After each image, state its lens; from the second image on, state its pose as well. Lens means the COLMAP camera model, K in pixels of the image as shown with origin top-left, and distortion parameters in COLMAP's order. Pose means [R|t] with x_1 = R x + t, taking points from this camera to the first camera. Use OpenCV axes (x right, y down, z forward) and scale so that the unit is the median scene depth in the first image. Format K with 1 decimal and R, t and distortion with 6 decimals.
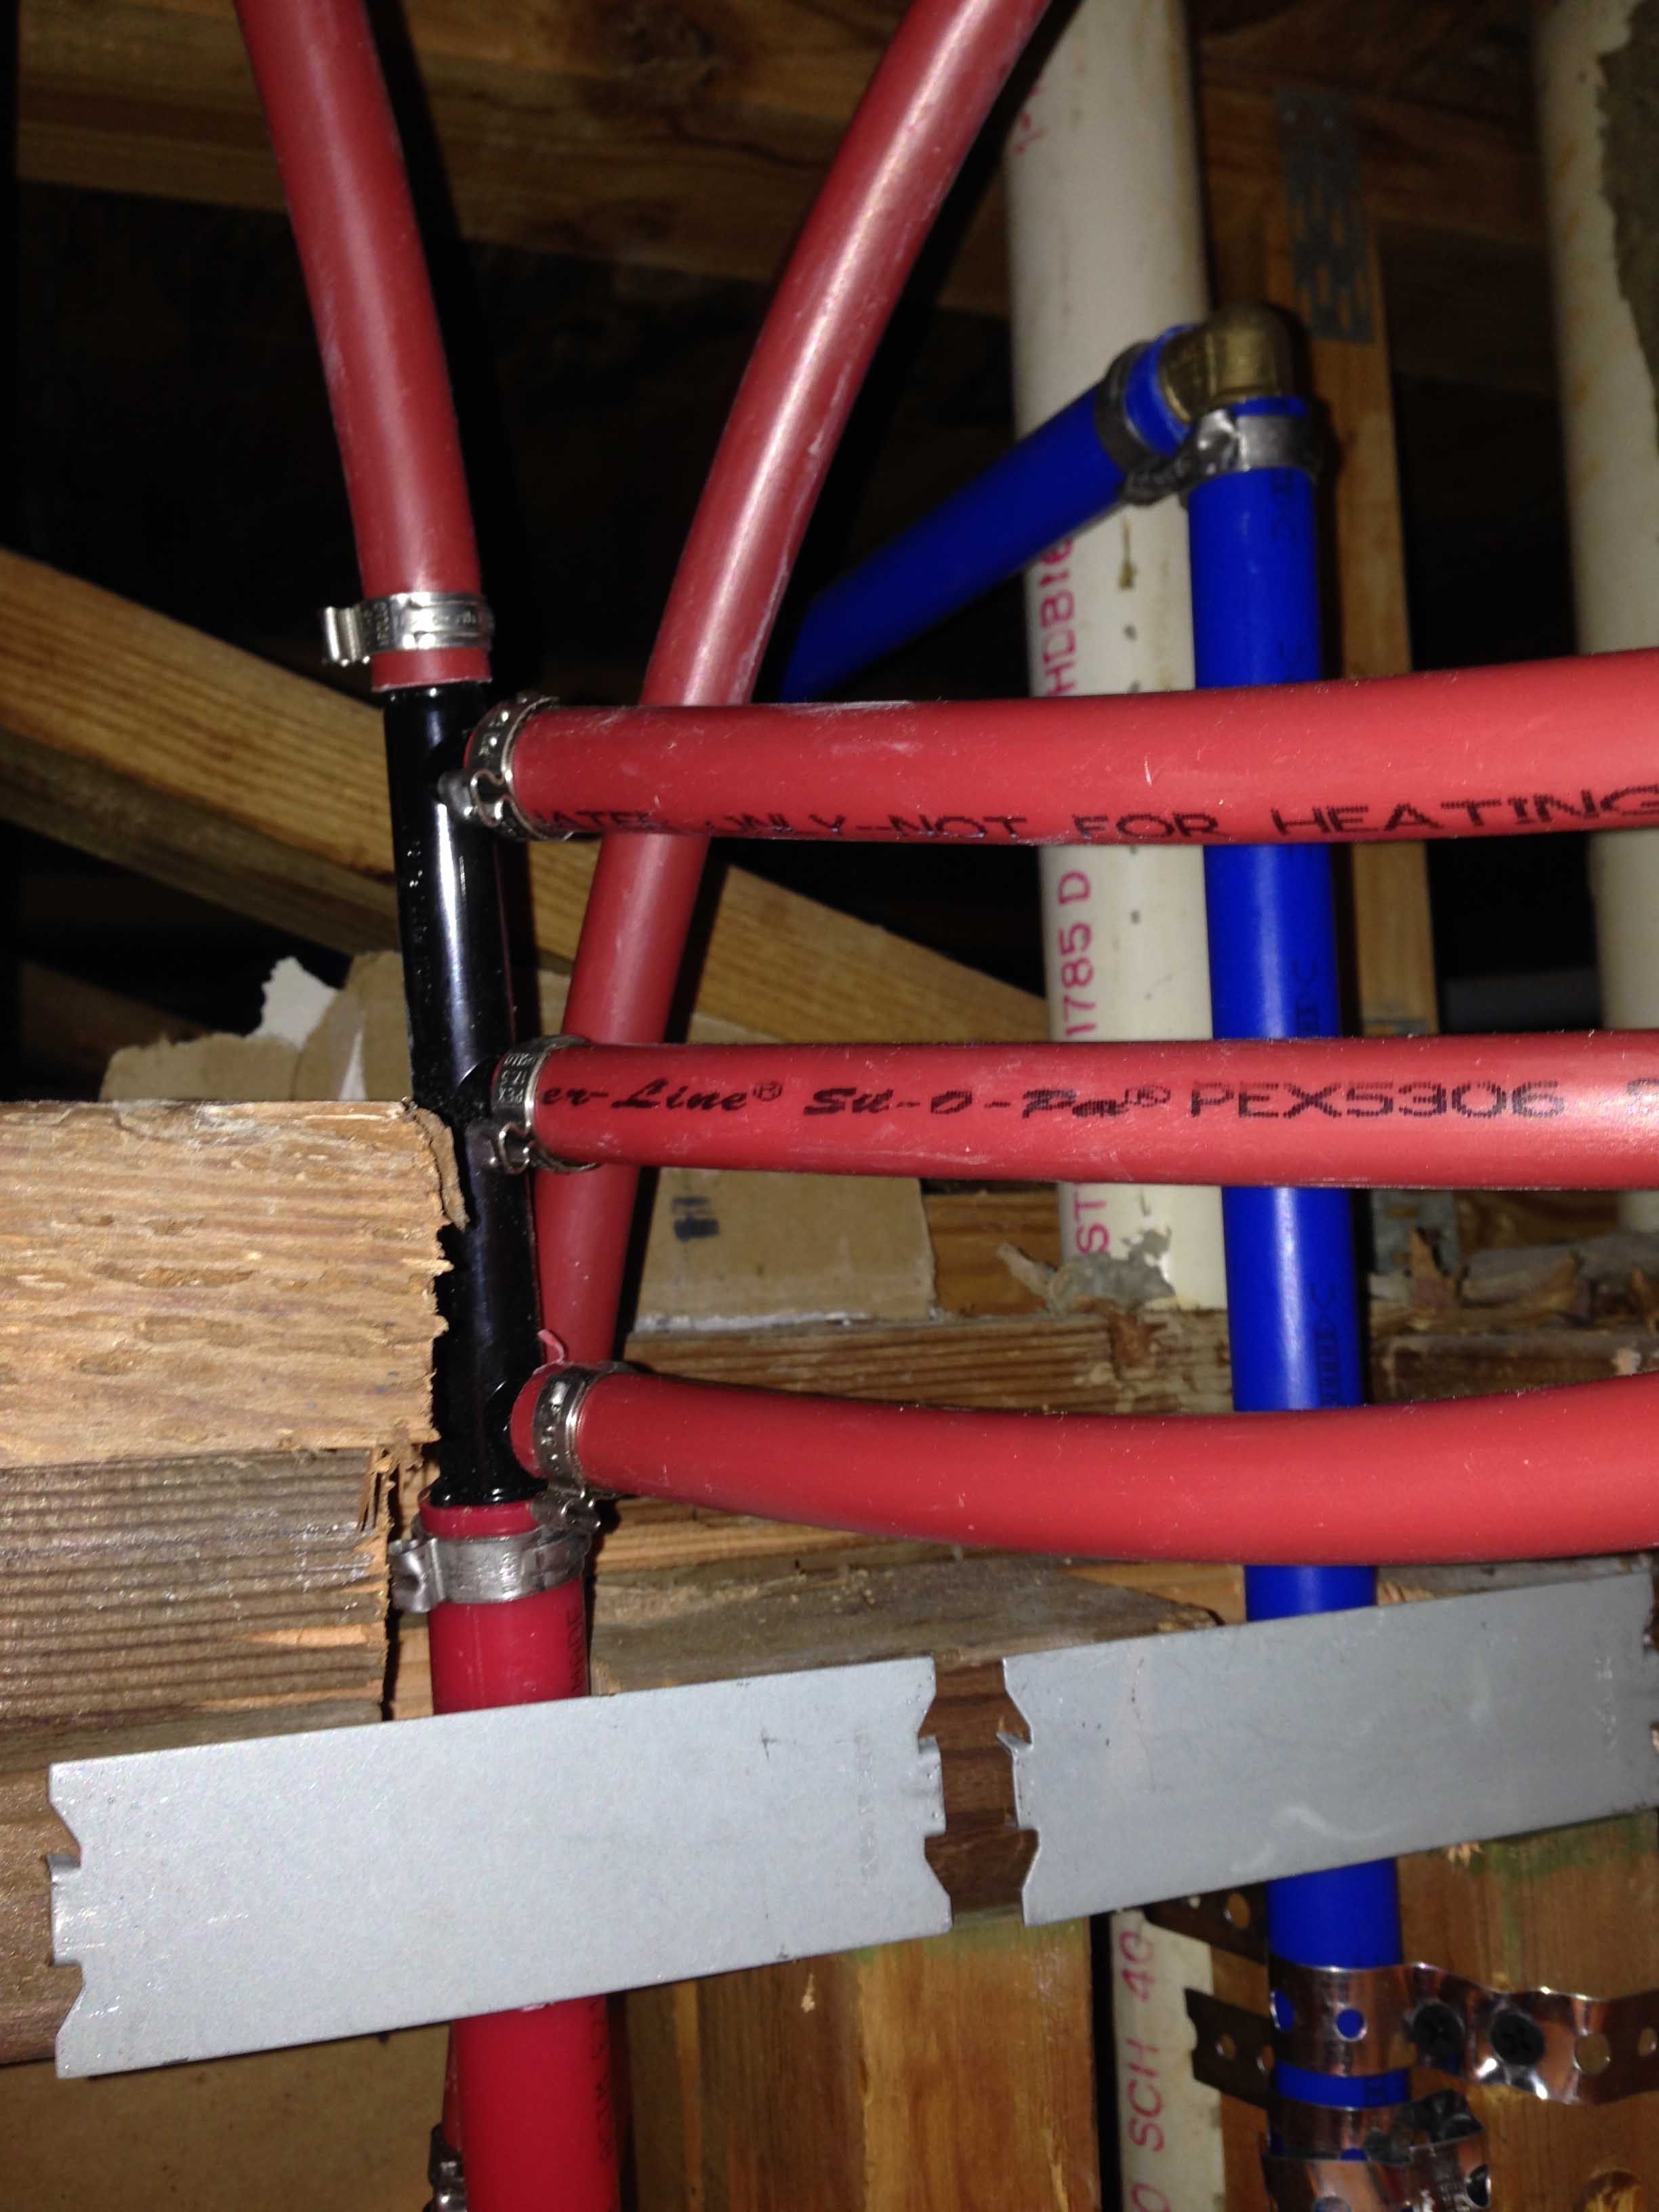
lens RADIAL K [[2134.3, 0, 829.5], [0, 2134.3, 1106.0], [0, 0, 1]] dist [0.000297, 0.009879]
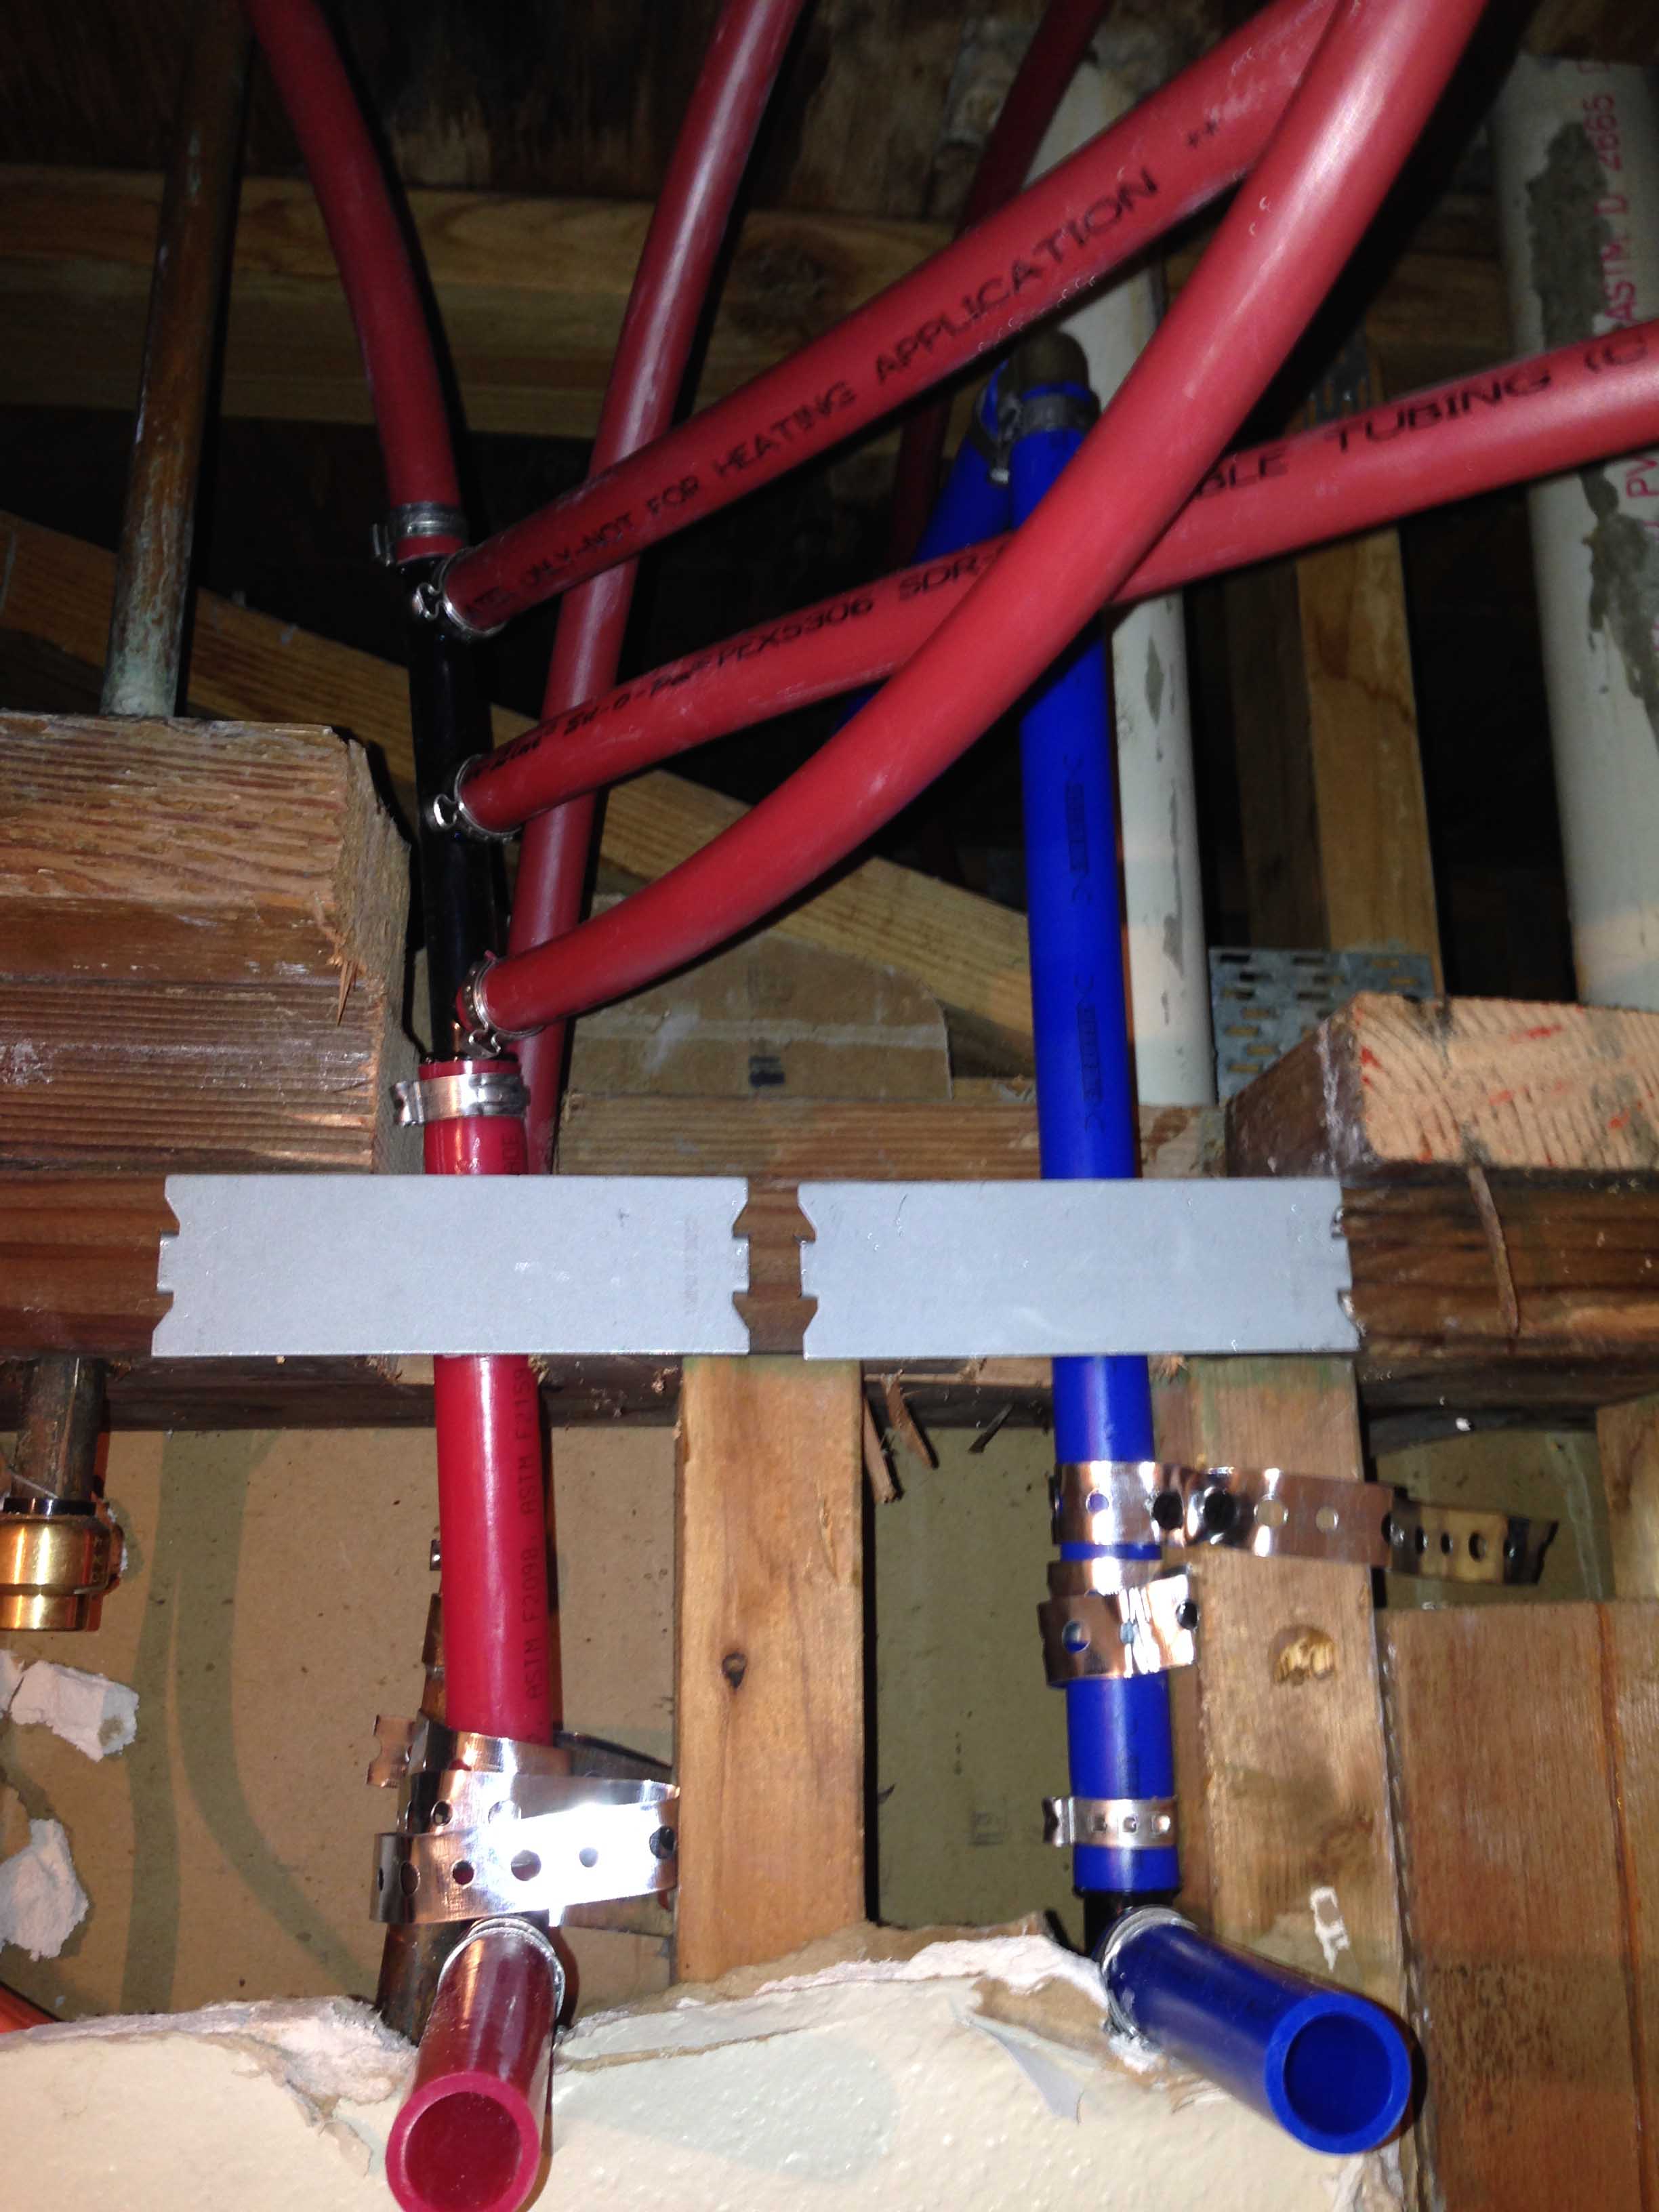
lens RADIAL K [[2147.6, 0, 829.5], [0, 2147.6, 1106.0], [0, 0, 1]] dist [0.043951, 0.004460]
pose [[0.965776, -0.039486, -0.256354, 0.540146], [-0.004590, 0.985588, -0.169103, 0.510342], [0.259337, 0.164492, 0.951676, -0.449738]]
